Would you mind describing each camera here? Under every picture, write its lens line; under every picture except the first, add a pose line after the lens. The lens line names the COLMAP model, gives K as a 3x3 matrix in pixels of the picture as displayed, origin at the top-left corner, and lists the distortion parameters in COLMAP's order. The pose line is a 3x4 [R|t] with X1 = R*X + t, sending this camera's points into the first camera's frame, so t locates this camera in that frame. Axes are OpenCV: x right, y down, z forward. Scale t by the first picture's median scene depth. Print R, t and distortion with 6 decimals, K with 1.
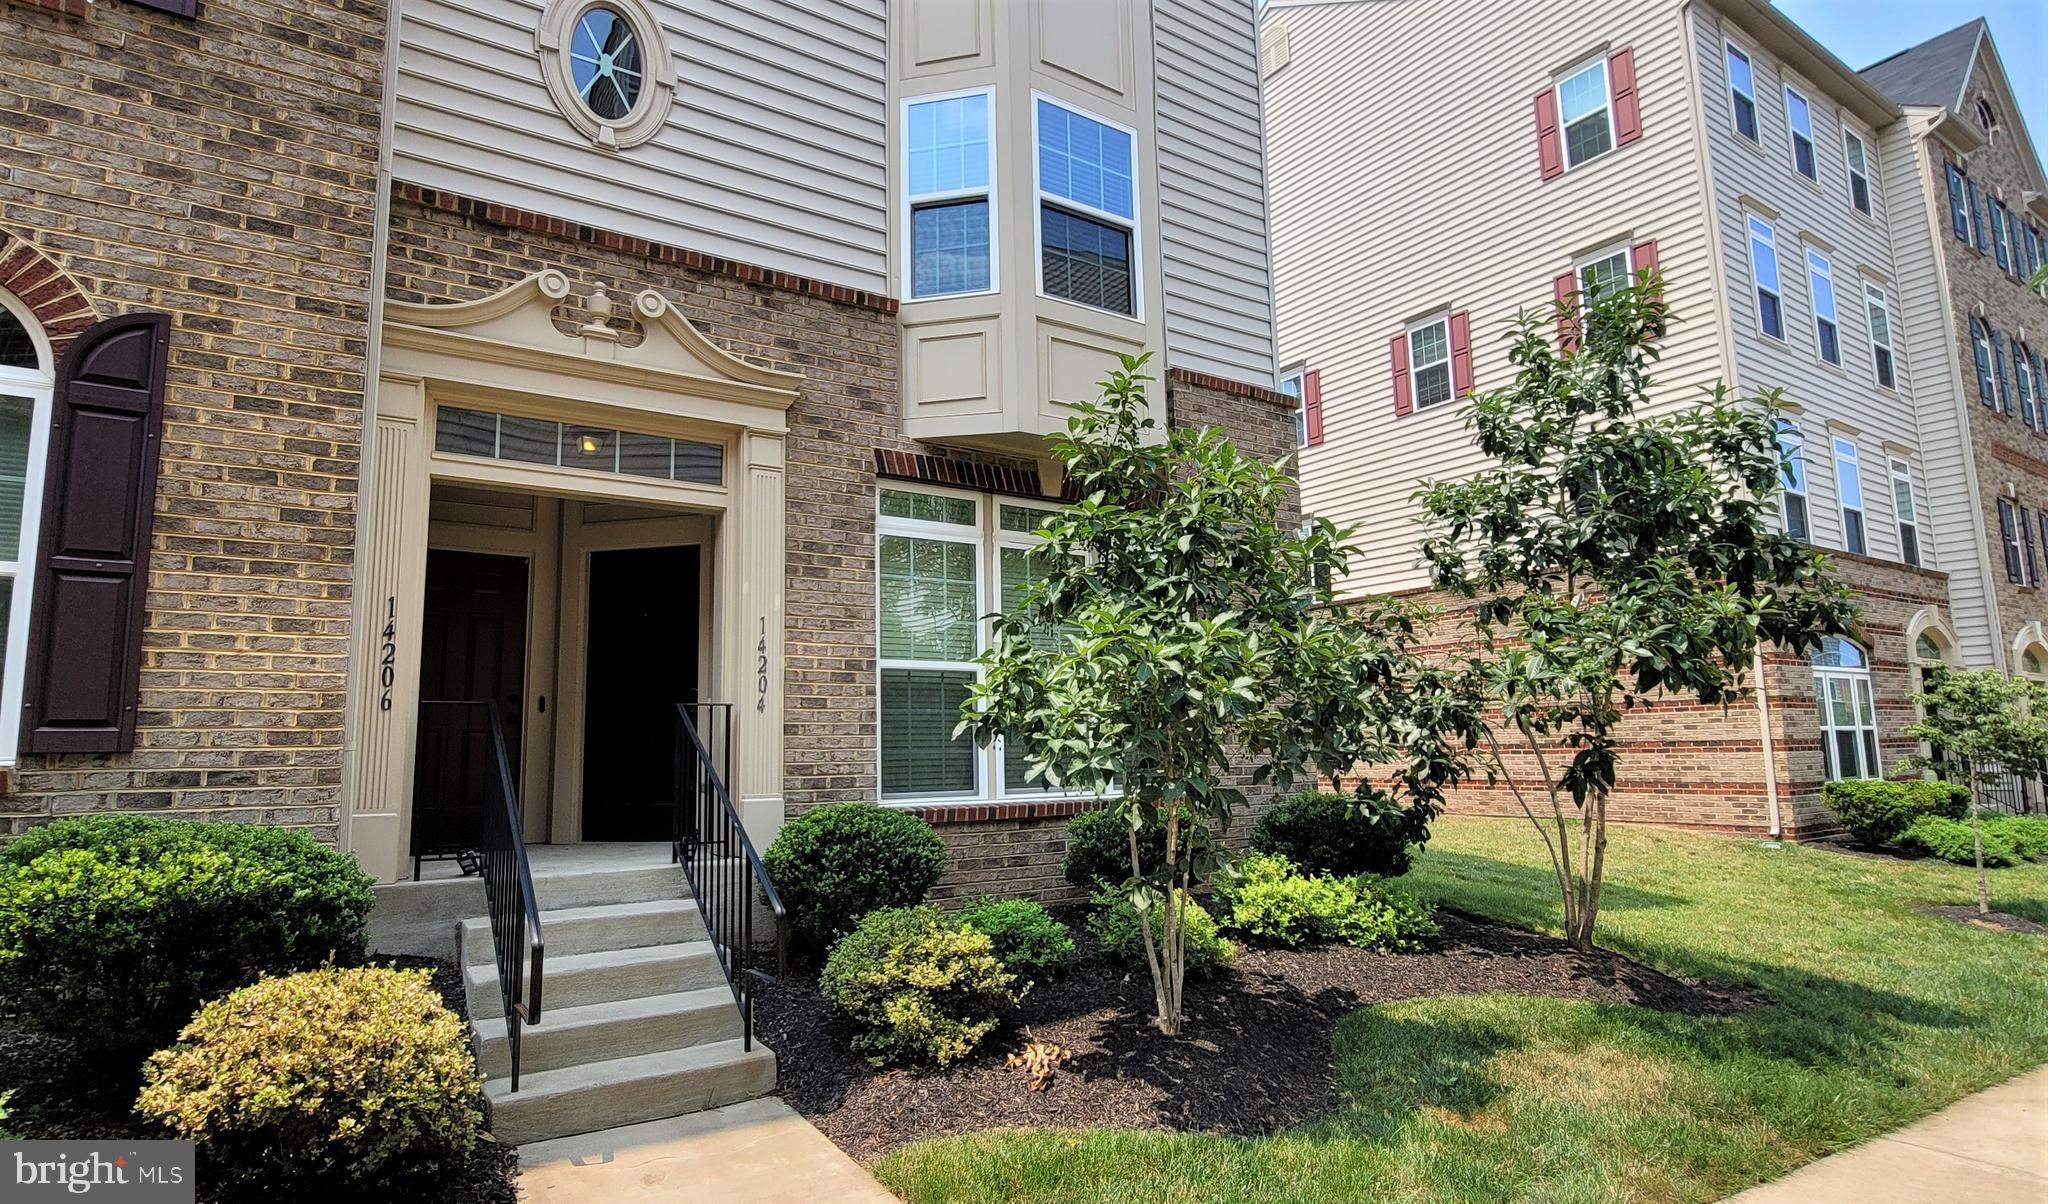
lens RADIAL K [[1039.7, 0, 977.7], [0, 1039.7, 624.8], [0, 0, 1]] dist [-0.024374, 0.009822]
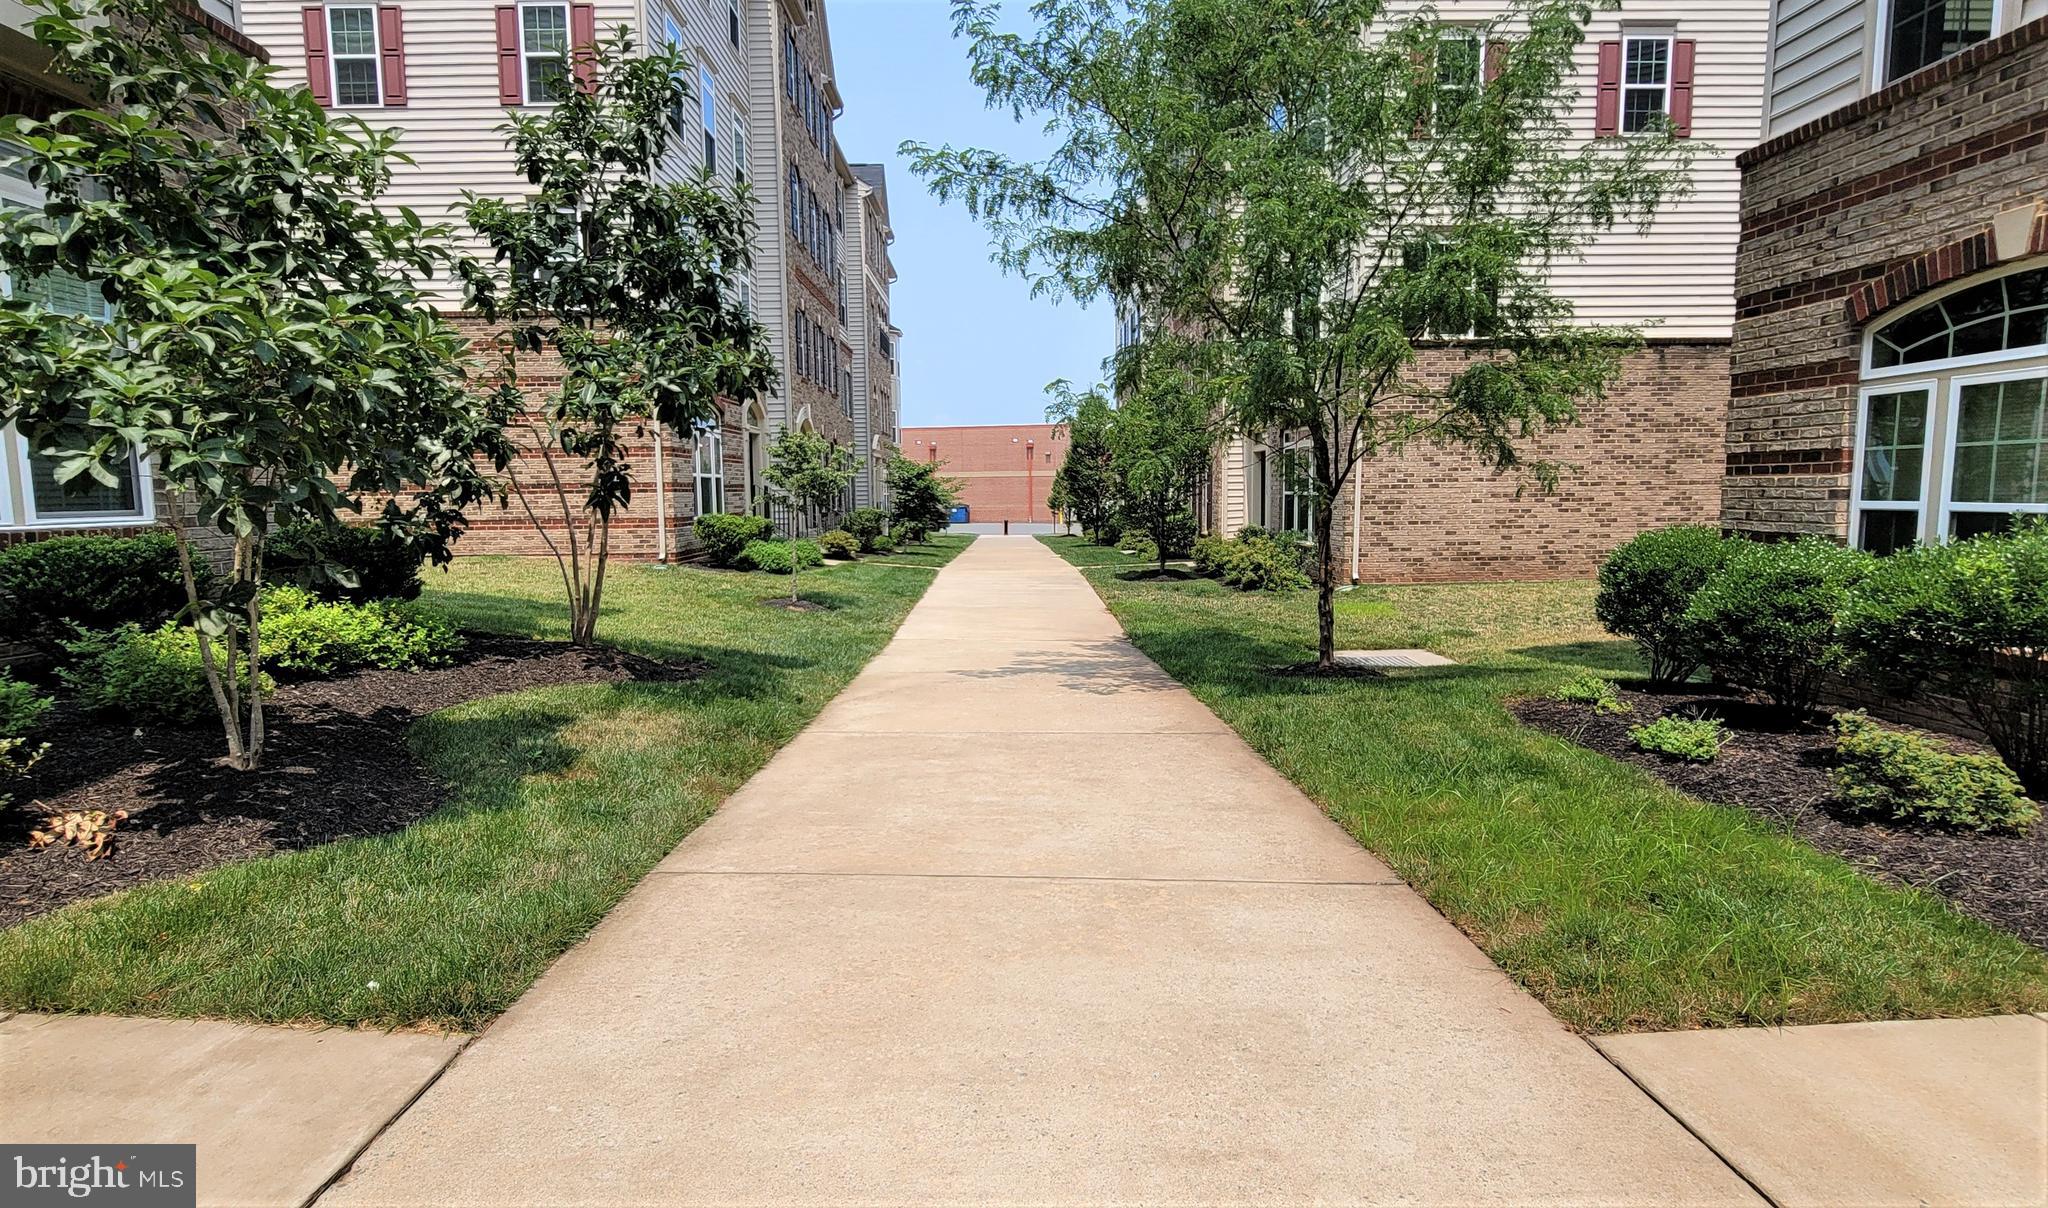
lens RADIAL K [[1039.7, 0, 977.7], [0, 1039.7, 626.8], [0, 0, 1]] dist [-0.024374, 0.009822]
pose [[0.545123, -0.098311, 0.832572, -0.151679], [-0.102613, 0.977809, 0.182646, 0.032934], [-0.832053, -0.184997, 0.522939, 0.016685]]
